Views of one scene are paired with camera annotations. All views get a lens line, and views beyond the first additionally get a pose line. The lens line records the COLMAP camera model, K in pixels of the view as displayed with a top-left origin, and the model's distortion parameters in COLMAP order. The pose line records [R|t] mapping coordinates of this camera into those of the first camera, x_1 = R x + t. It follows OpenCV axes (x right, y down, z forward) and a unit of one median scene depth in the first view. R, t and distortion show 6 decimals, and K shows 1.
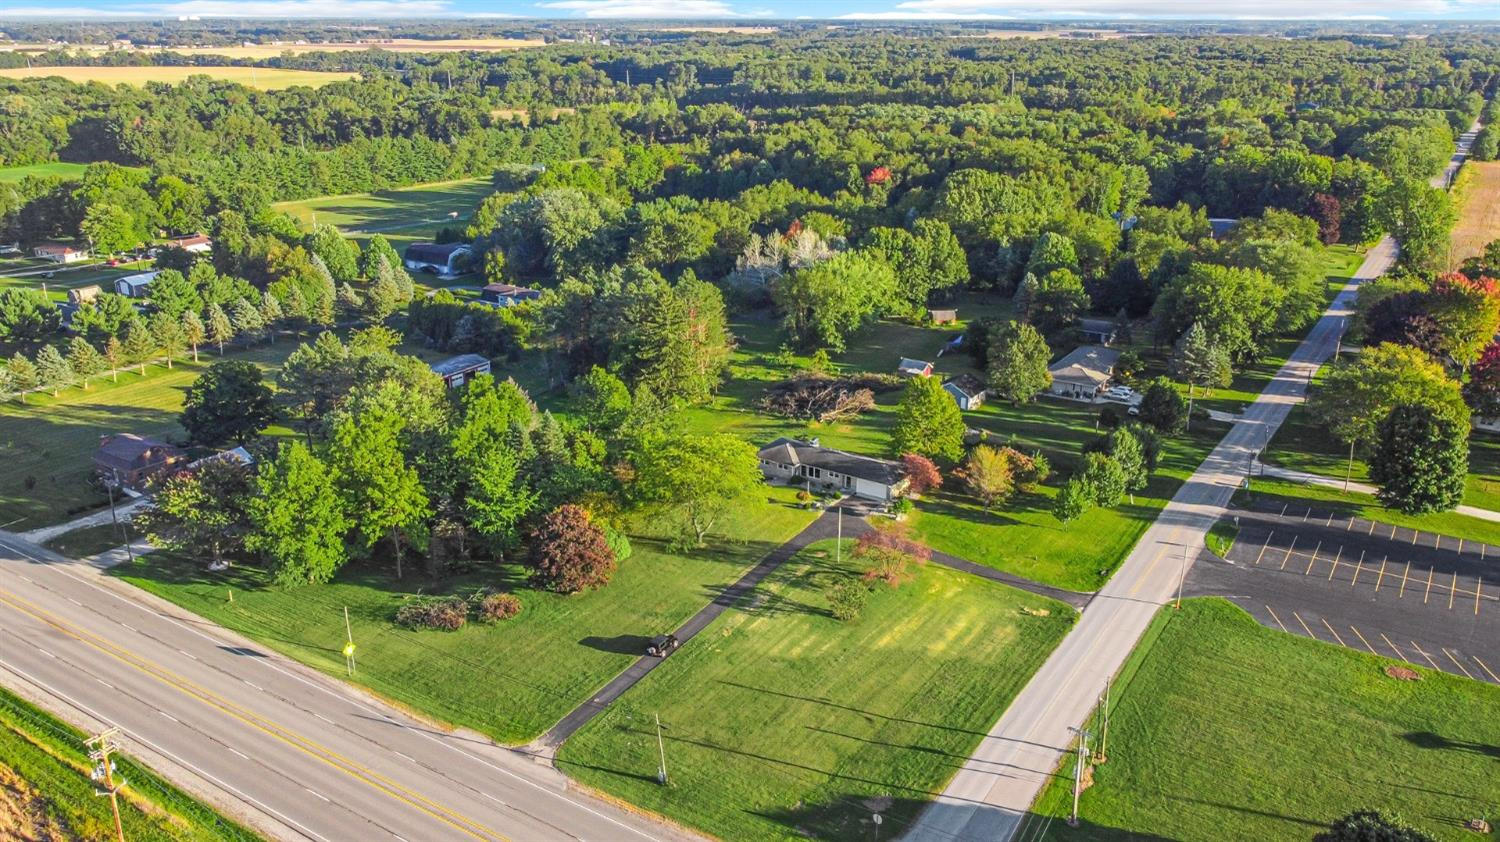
lens RADIAL K [[1158.1, 0, 750.0], [0, 1158.1, 421.0], [0, 0, 1]] dist [0.003100, -0.008707]
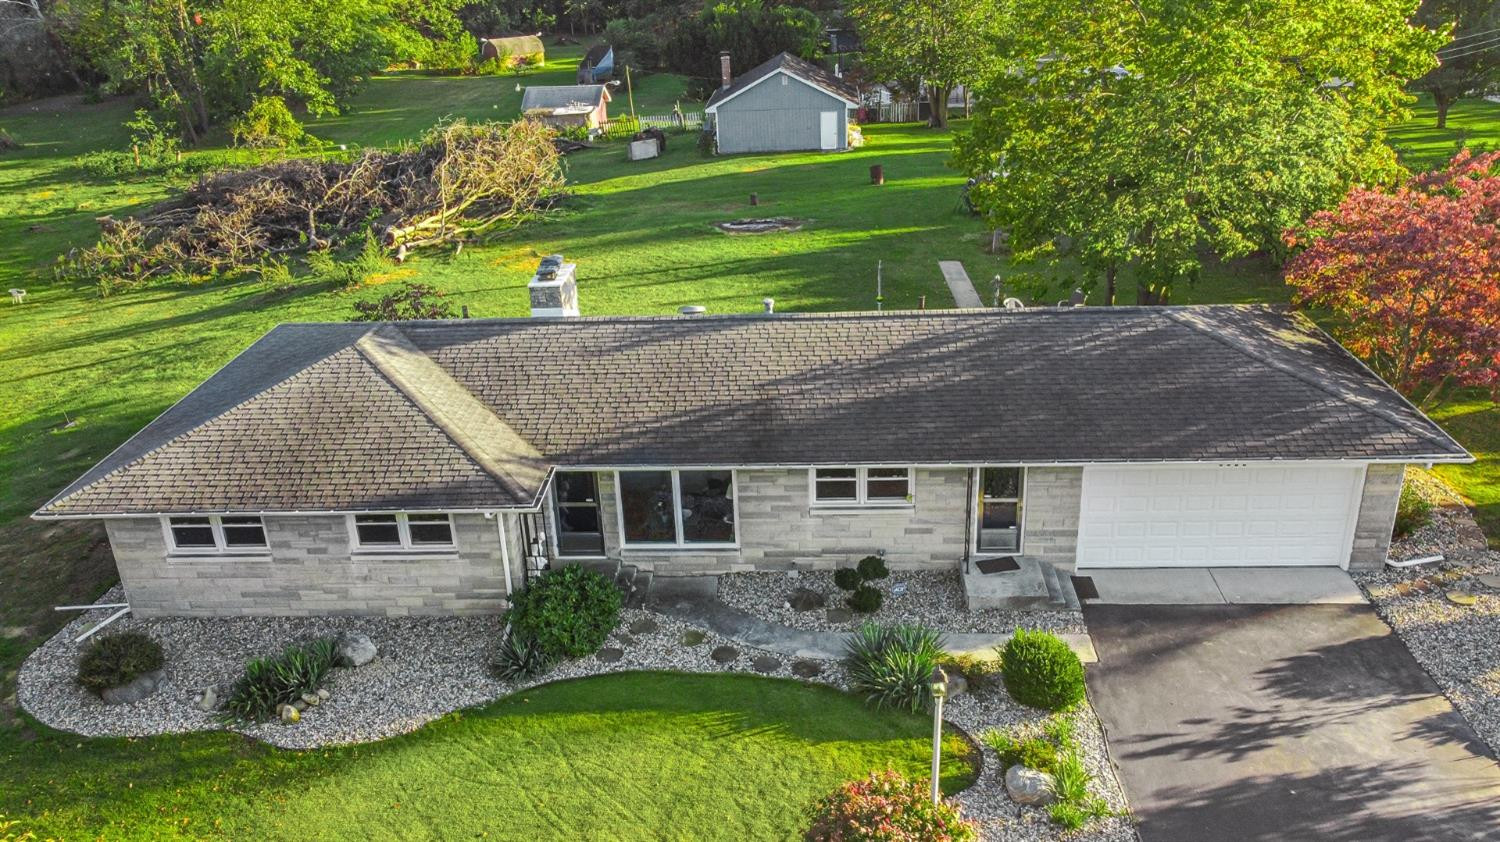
lens RADIAL K [[1158.1, 0, 750.0], [0, 1158.1, 421.0], [0, 0, 1]] dist [0.003100, -0.008707]
pose [[0.855907, -0.237470, 0.459380, 0.007876], [0.206319, 0.971376, 0.117730, 0.022764], [-0.474189, -0.005987, 0.880403, 0.890002]]
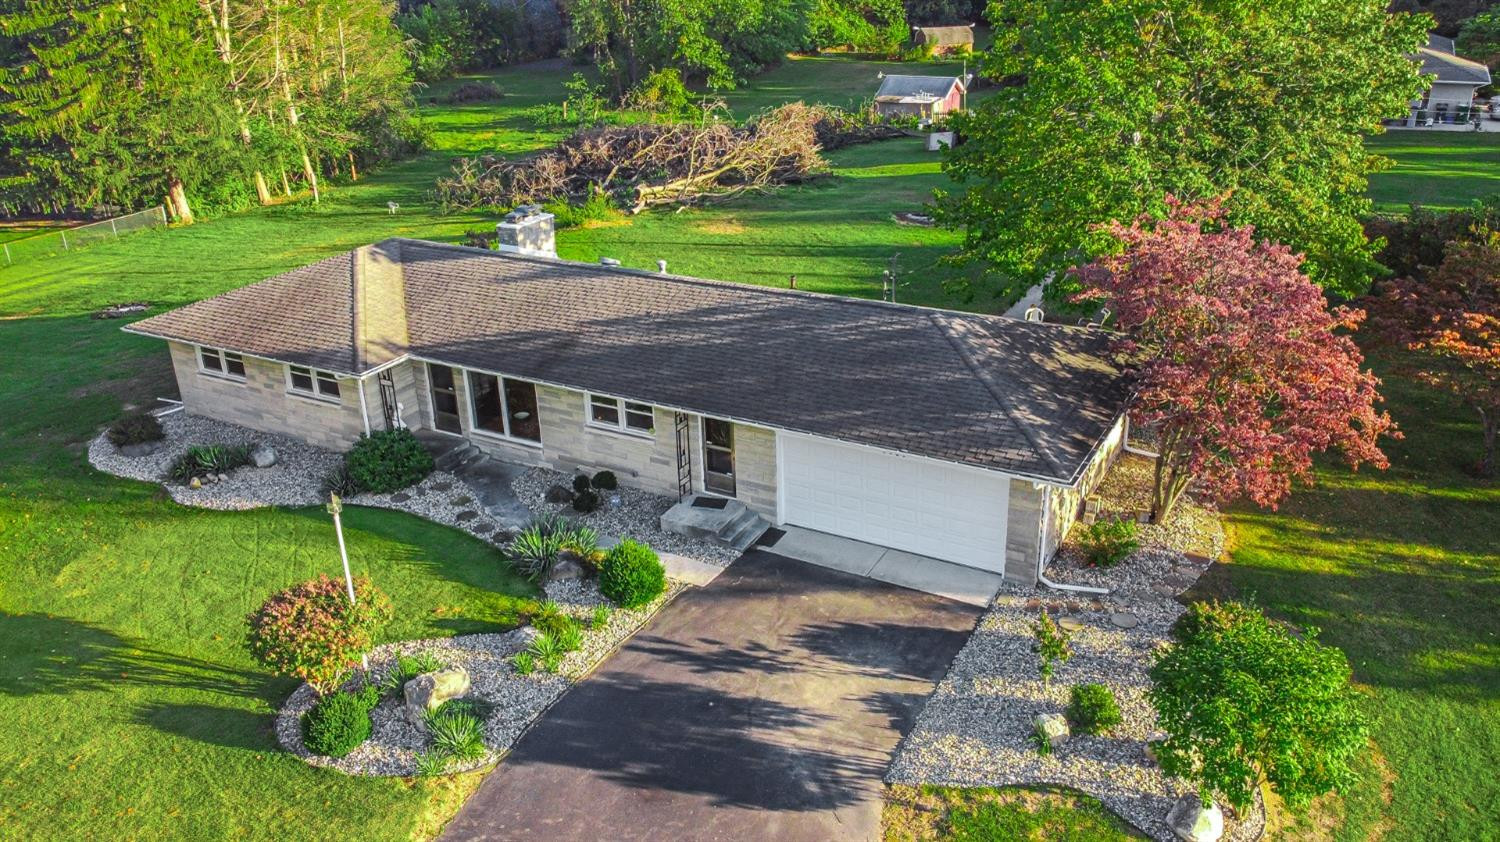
lens RADIAL K [[1158.1, 0, 750.0], [0, 1158.1, 421.0], [0, 0, 1]] dist [0.003100, -0.008707]
pose [[0.996008, -0.061702, 0.064507, 0.078773], [0.057009, 0.995758, 0.072220, 0.037187], [-0.068689, -0.068254, 0.995301, 0.843584]]
